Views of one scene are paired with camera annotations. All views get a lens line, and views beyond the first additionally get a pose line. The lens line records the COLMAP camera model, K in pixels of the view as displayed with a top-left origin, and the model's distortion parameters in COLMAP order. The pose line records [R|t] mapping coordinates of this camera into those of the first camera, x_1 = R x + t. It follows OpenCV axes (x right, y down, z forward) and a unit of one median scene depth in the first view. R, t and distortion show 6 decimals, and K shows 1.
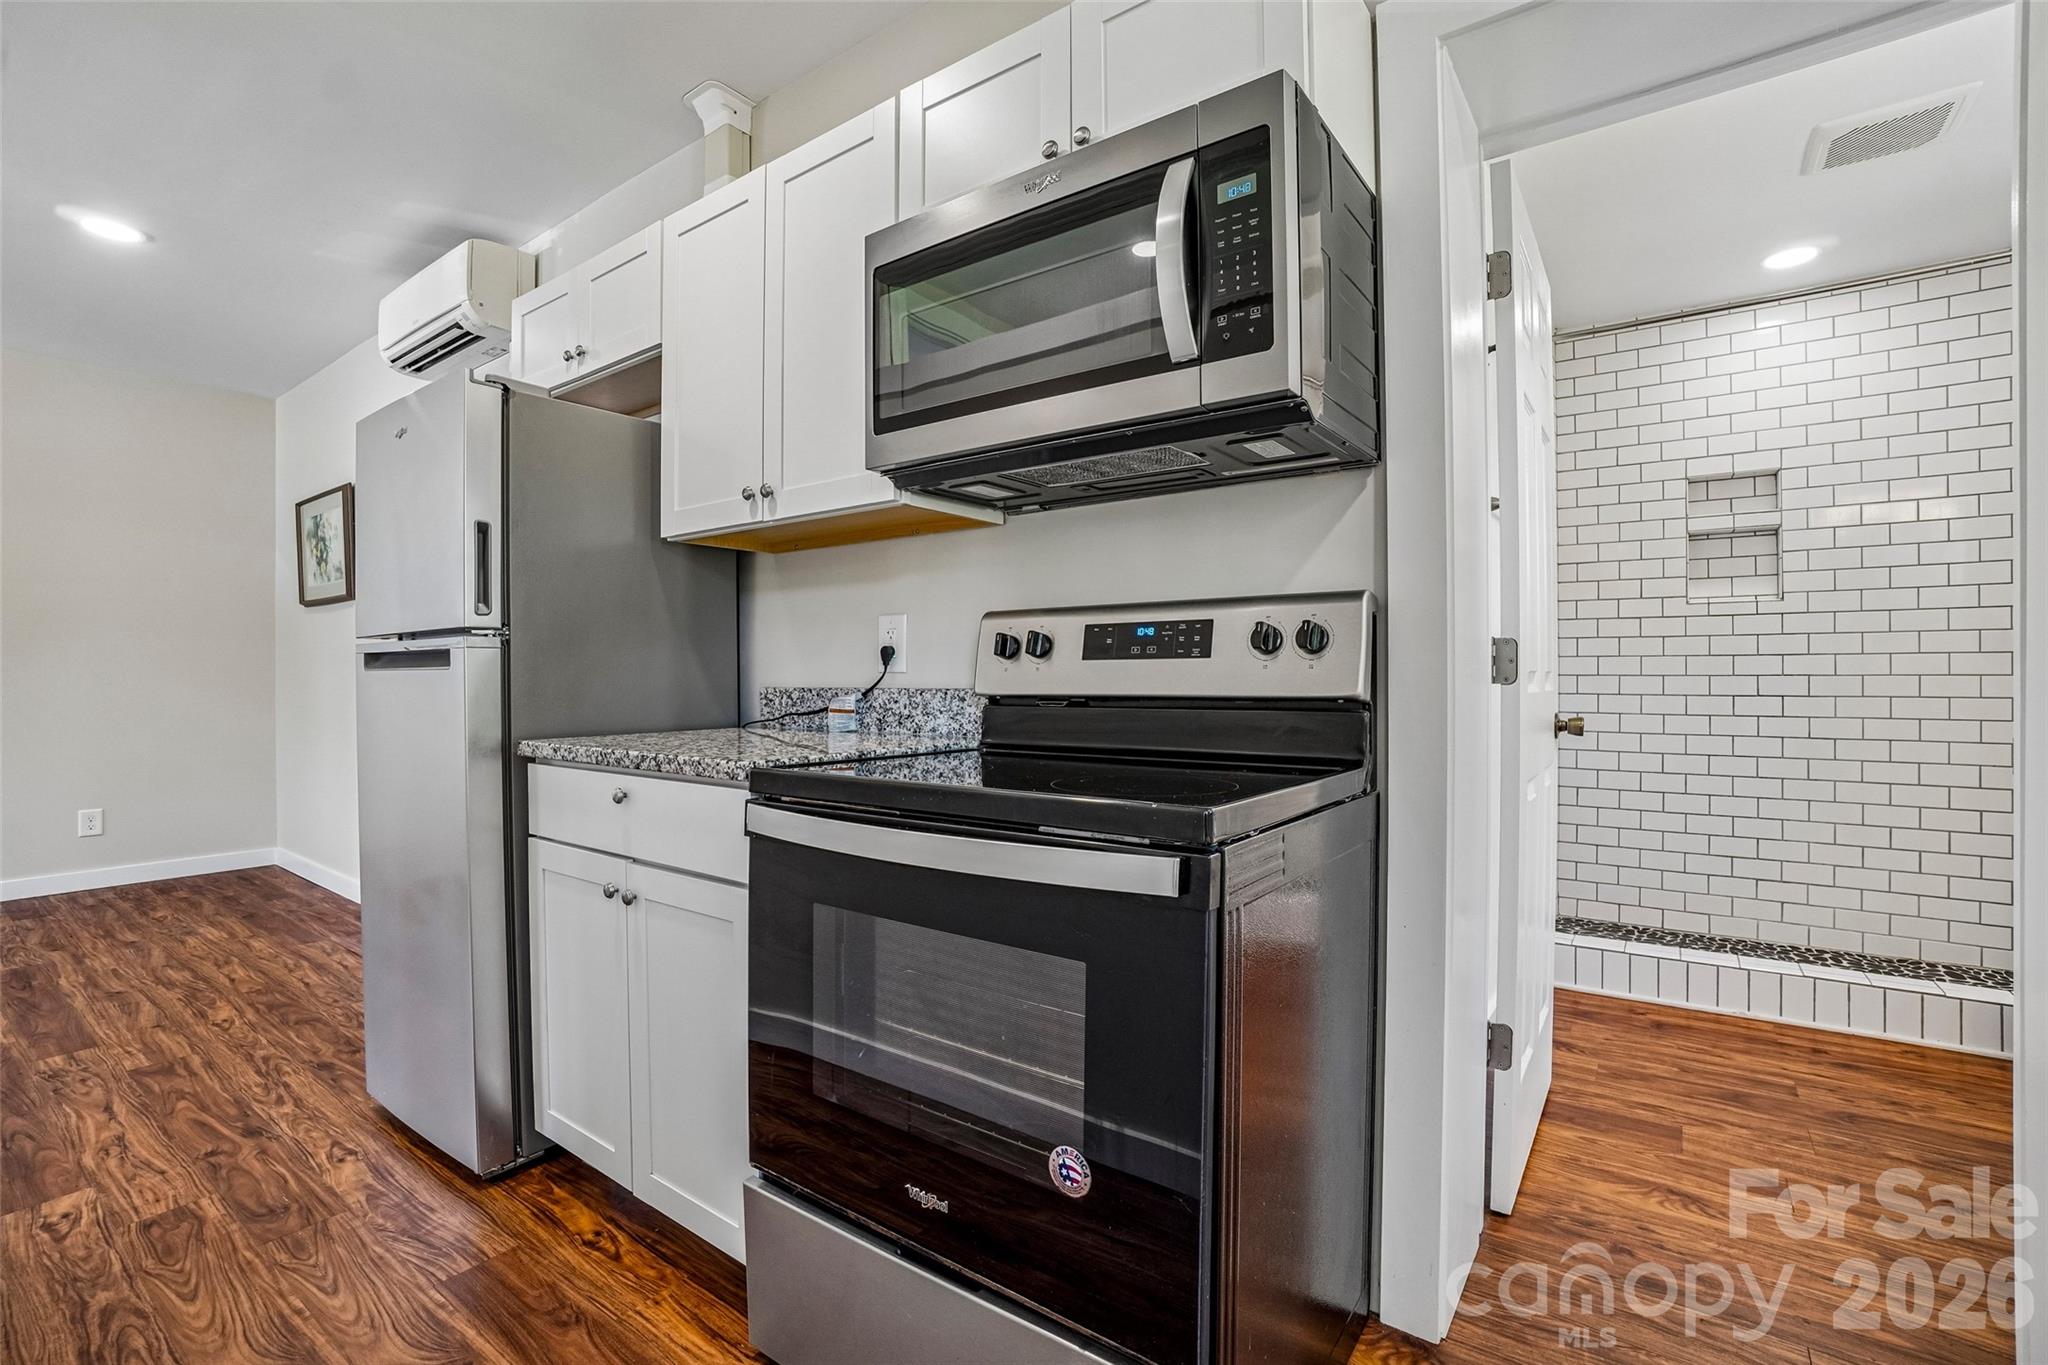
lens RADIAL K [[926.1, 0, 1088.4], [0, 926.1, 674.9], [0, 0, 1]] dist [-0.046299, 0.008690]
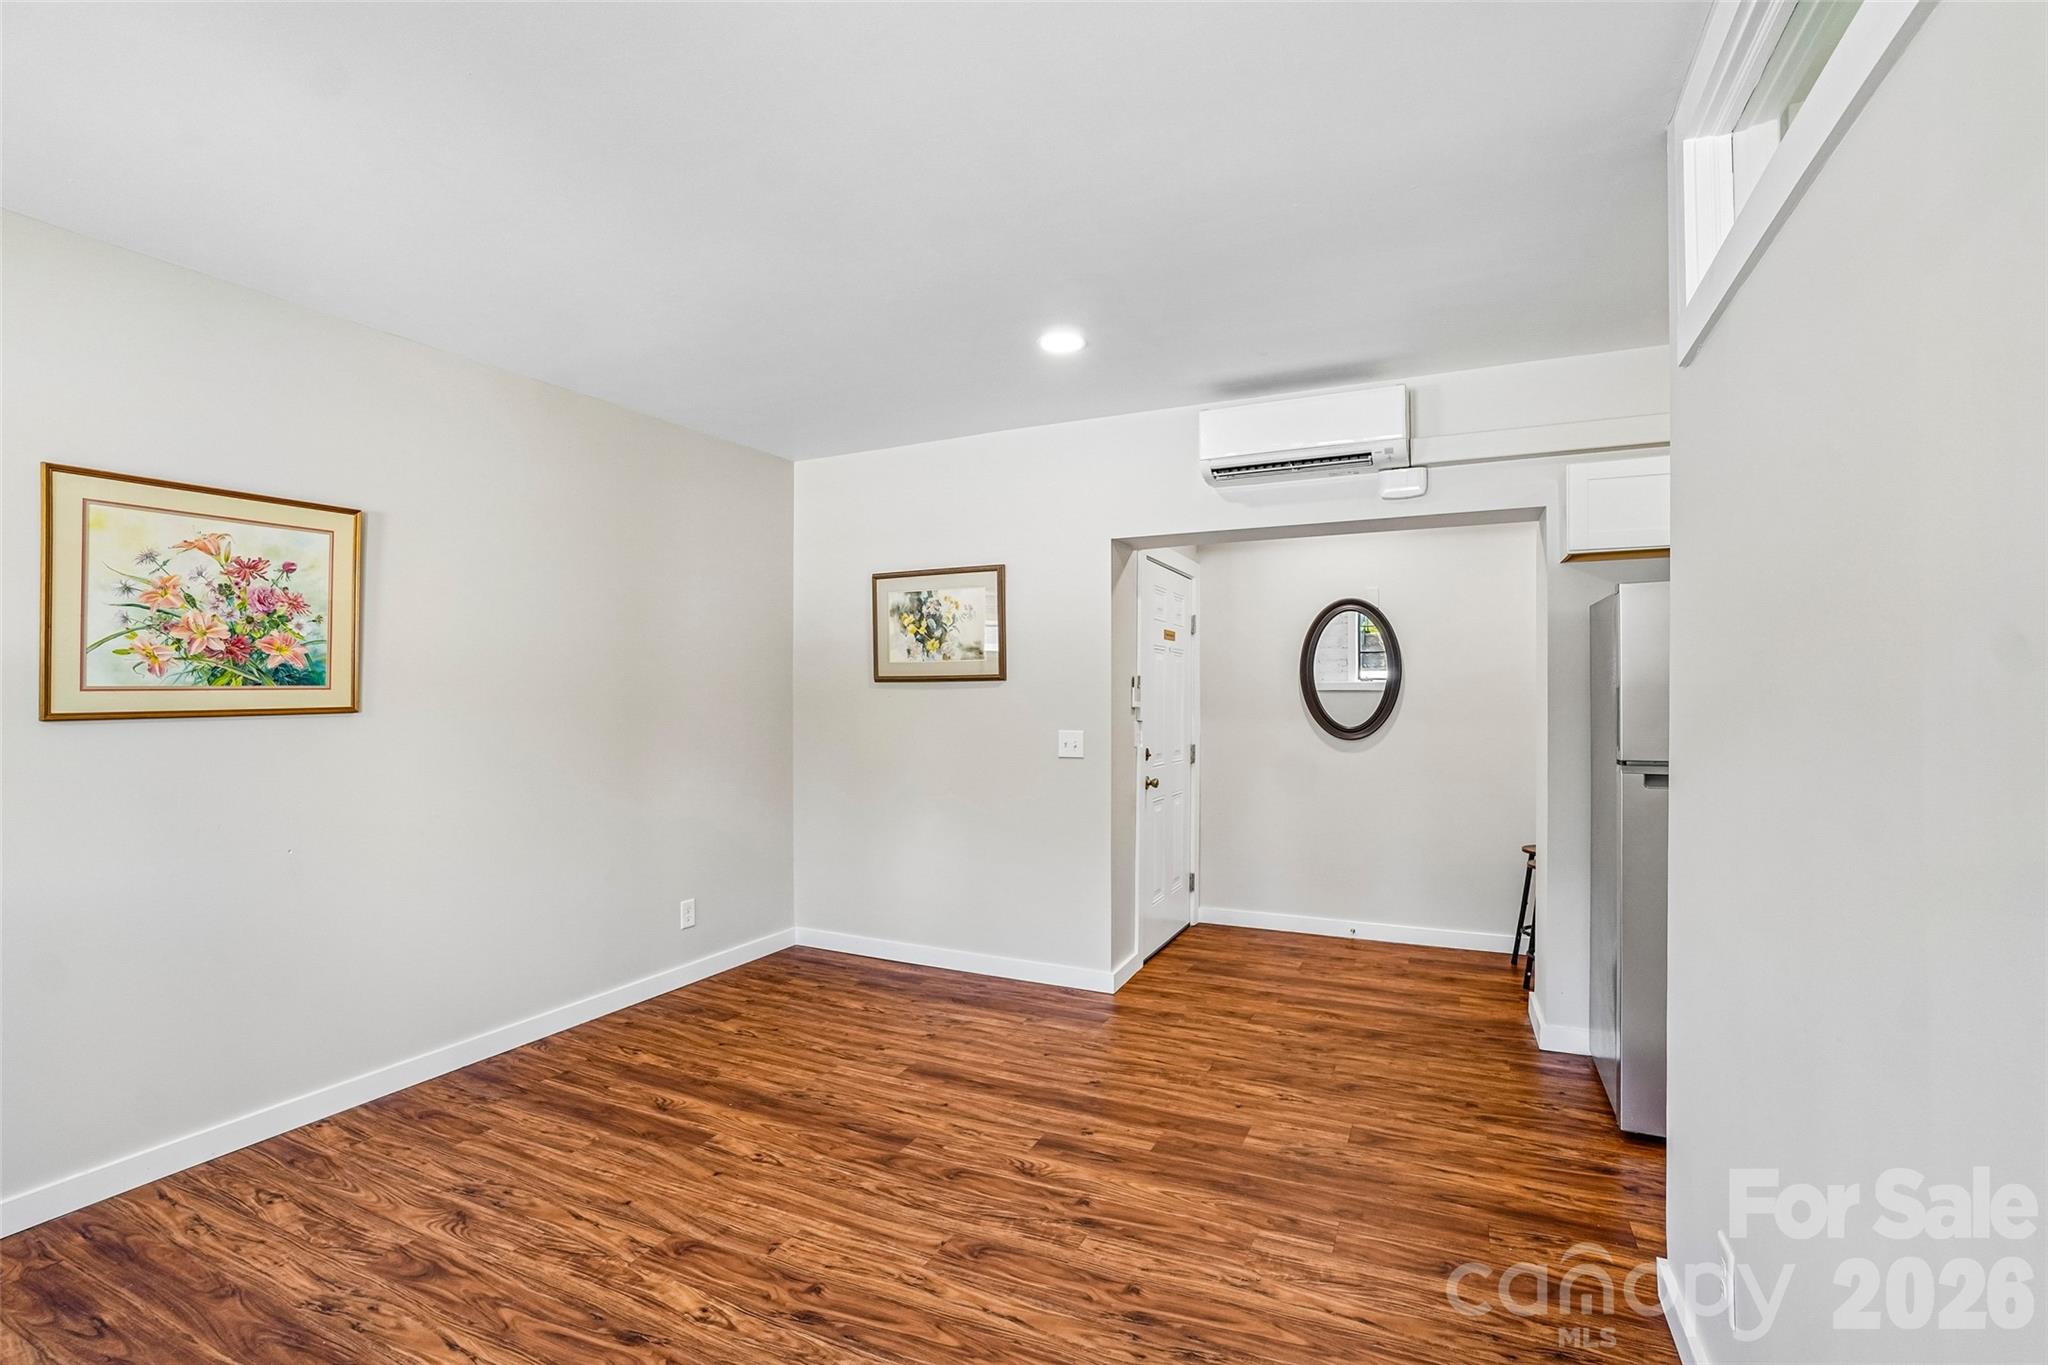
lens RADIAL K [[926.1, 0, 1063.5], [0, 926.1, 703.8], [0, 0, 1]] dist [-0.046299, 0.008690]
pose [[0.985763, 0.001555, 0.168134, -1.332905], [-0.001568, 0.999999, -0.000058, -0.092788], [-0.168134, -0.000207, 0.985764, -0.077185]]
